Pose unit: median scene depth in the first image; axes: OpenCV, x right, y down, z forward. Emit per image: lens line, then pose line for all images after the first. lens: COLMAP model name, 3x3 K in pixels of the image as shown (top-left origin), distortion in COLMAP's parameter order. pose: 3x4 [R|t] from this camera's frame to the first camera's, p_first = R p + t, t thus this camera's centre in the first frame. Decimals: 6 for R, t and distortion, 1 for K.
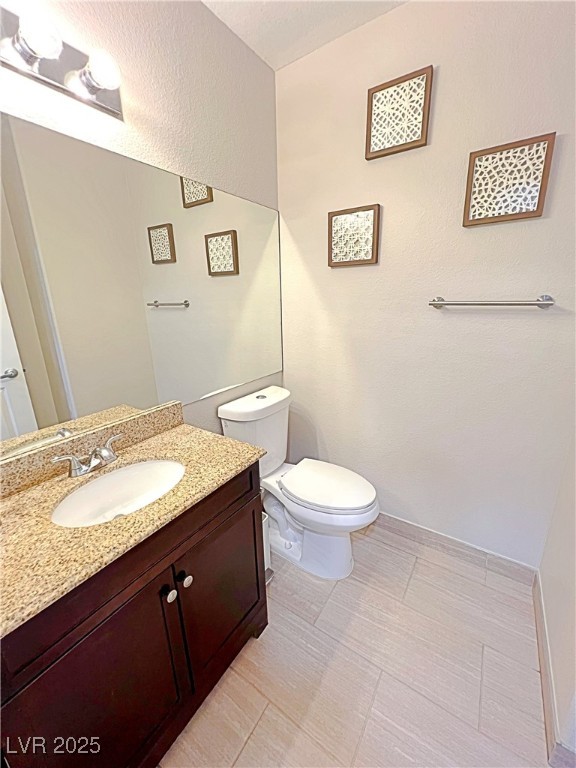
lens RADIAL K [[305.6, 0, 291.9], [0, 305.6, 388.1], [0, 0, 1]] dist [-0.006652, 0.000430]
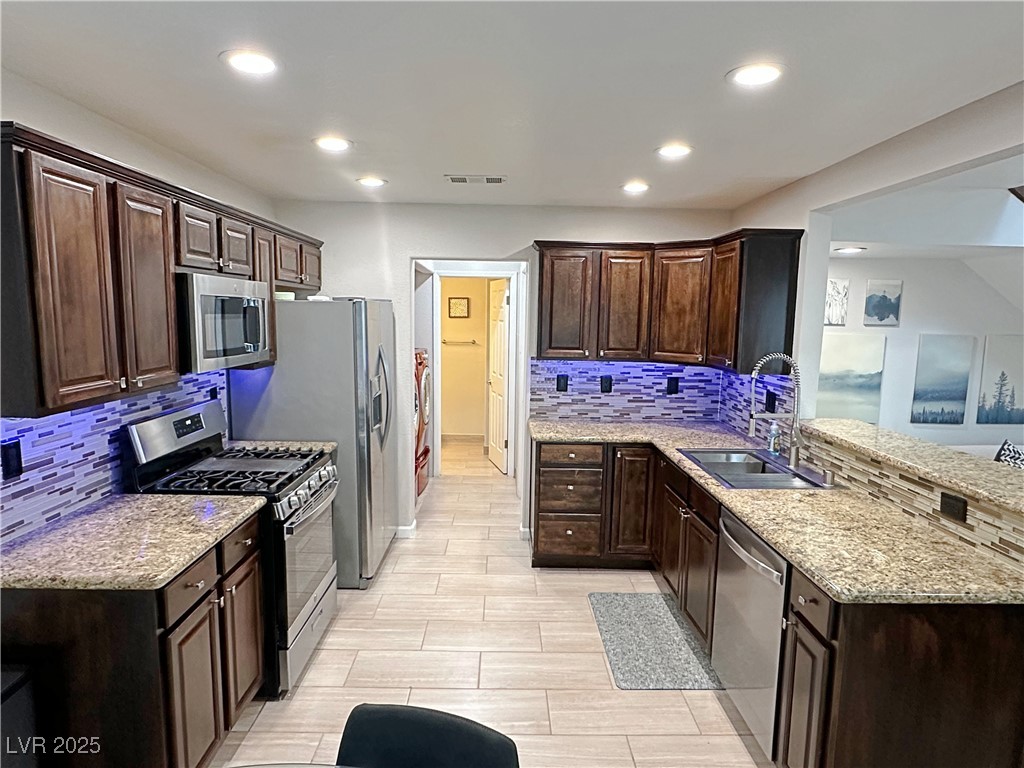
lens RADIAL K [[618.0, 0, 508.9], [0, 618.0, 391.1], [0, 0, 1]] dist [-0.002333, -0.000602]
pose [[0.824118, -0.043122, 0.564774, -2.510993], [0.123365, 0.986826, -0.104668, 0.938028], [-0.552821, 0.155933, 0.818581, -4.358236]]
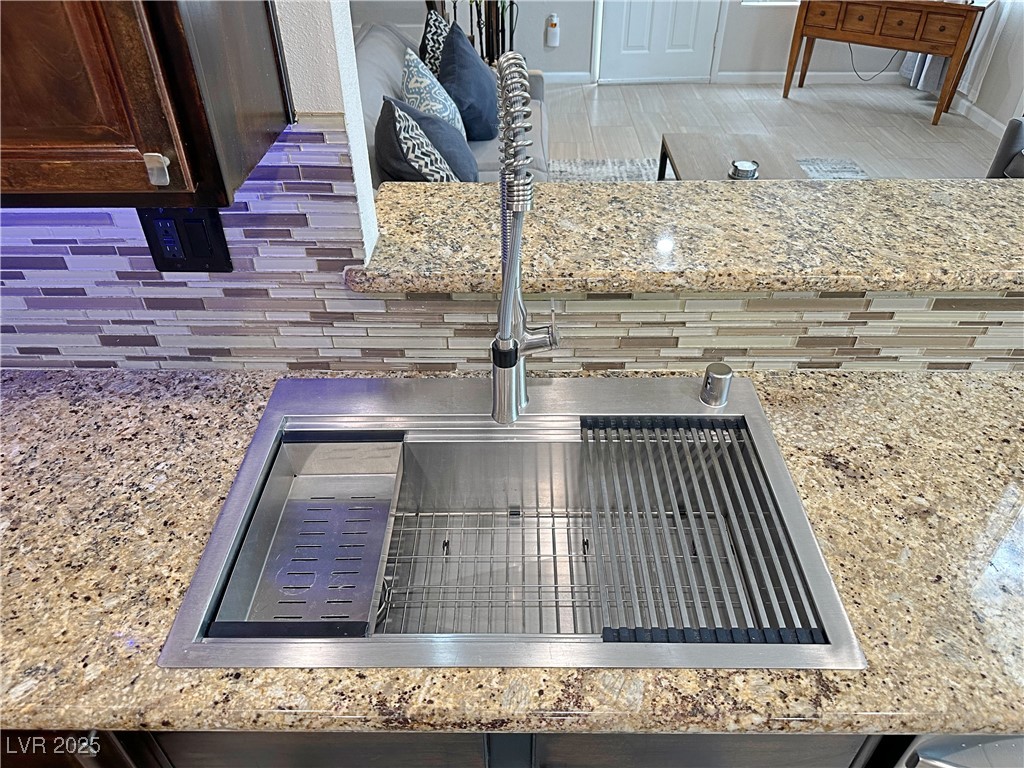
lens RADIAL K [[729.4, 0, 513.3], [0, 729.4, 386.6], [0, 0, 1]] dist [0.013748, 0.000163]
pose [[-0.552296, -0.499056, 0.667767, -0.784392], [0.232109, 0.677289, 0.698144, 0.409095], [-0.800684, 0.540577, -0.258228, -2.627038]]
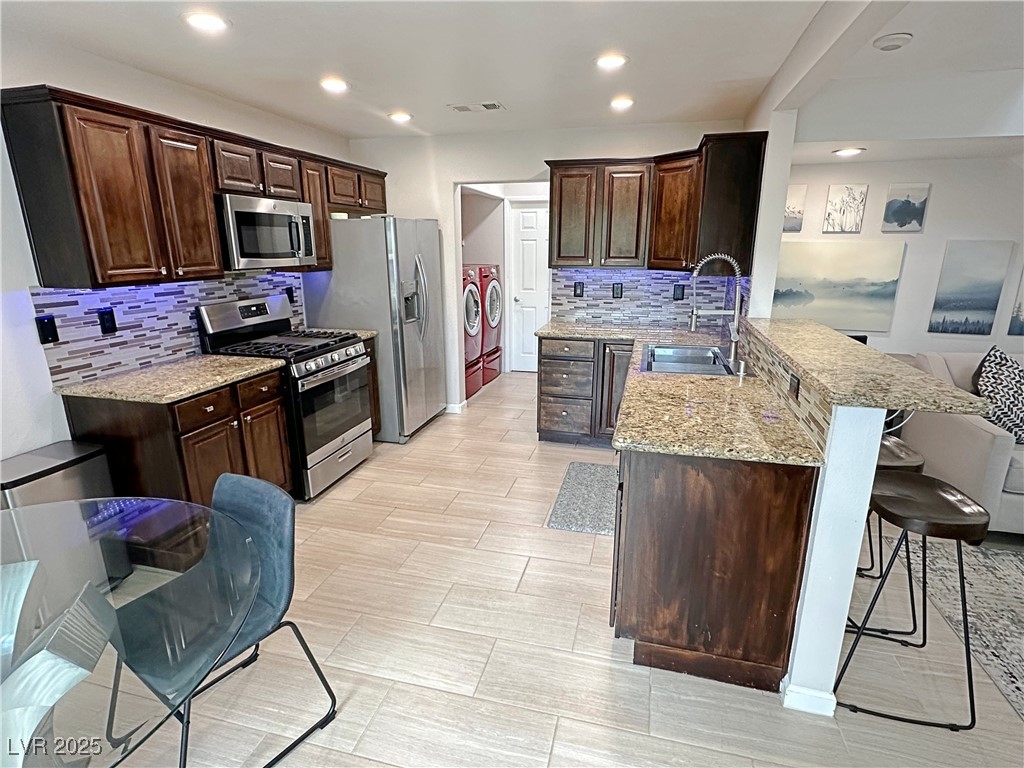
lens RADIAL K [[530.0, 0, 511.7], [0, 530.0, 389.5], [0, 0, 1]] dist [-0.003326, -0.000100]
pose [[0.945130, -0.072926, 0.318450, -1.838001], [0.074572, 0.997191, 0.007038, 1.165415], [-0.318068, 0.017095, 0.947914, -4.824760]]
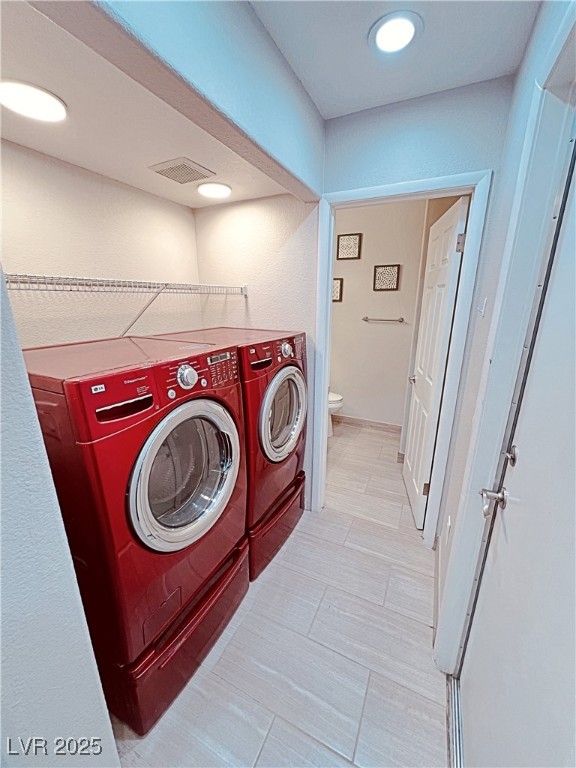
lens RADIAL K [[305.6, 0, 289.0], [0, 305.6, 379.7], [0, 0, 1]] dist [-0.006652, 0.000430]
pose [[0.989589, -0.016779, 0.142942, -0.558704], [0.017830, 0.999823, -0.006073, 0.248636], [-0.142815, 0.008558, 0.989712, -1.519984]]
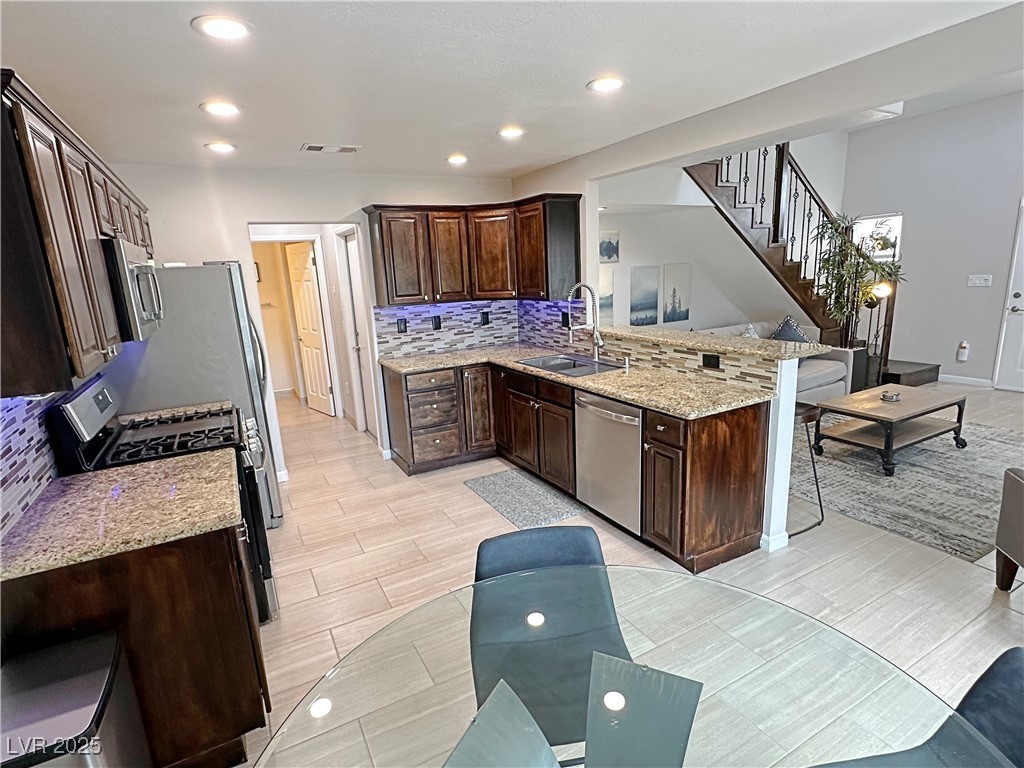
lens RADIAL K [[530.0, 0, 513.5], [0, 530.0, 388.9], [0, 0, 1]] dist [-0.003326, -0.000100]
pose [[0.461488, -0.206244, 0.862840, -3.160187], [0.276817, 0.957518, 0.080819, 0.893683], [-0.842853, 0.201552, 0.498975, -4.019804]]
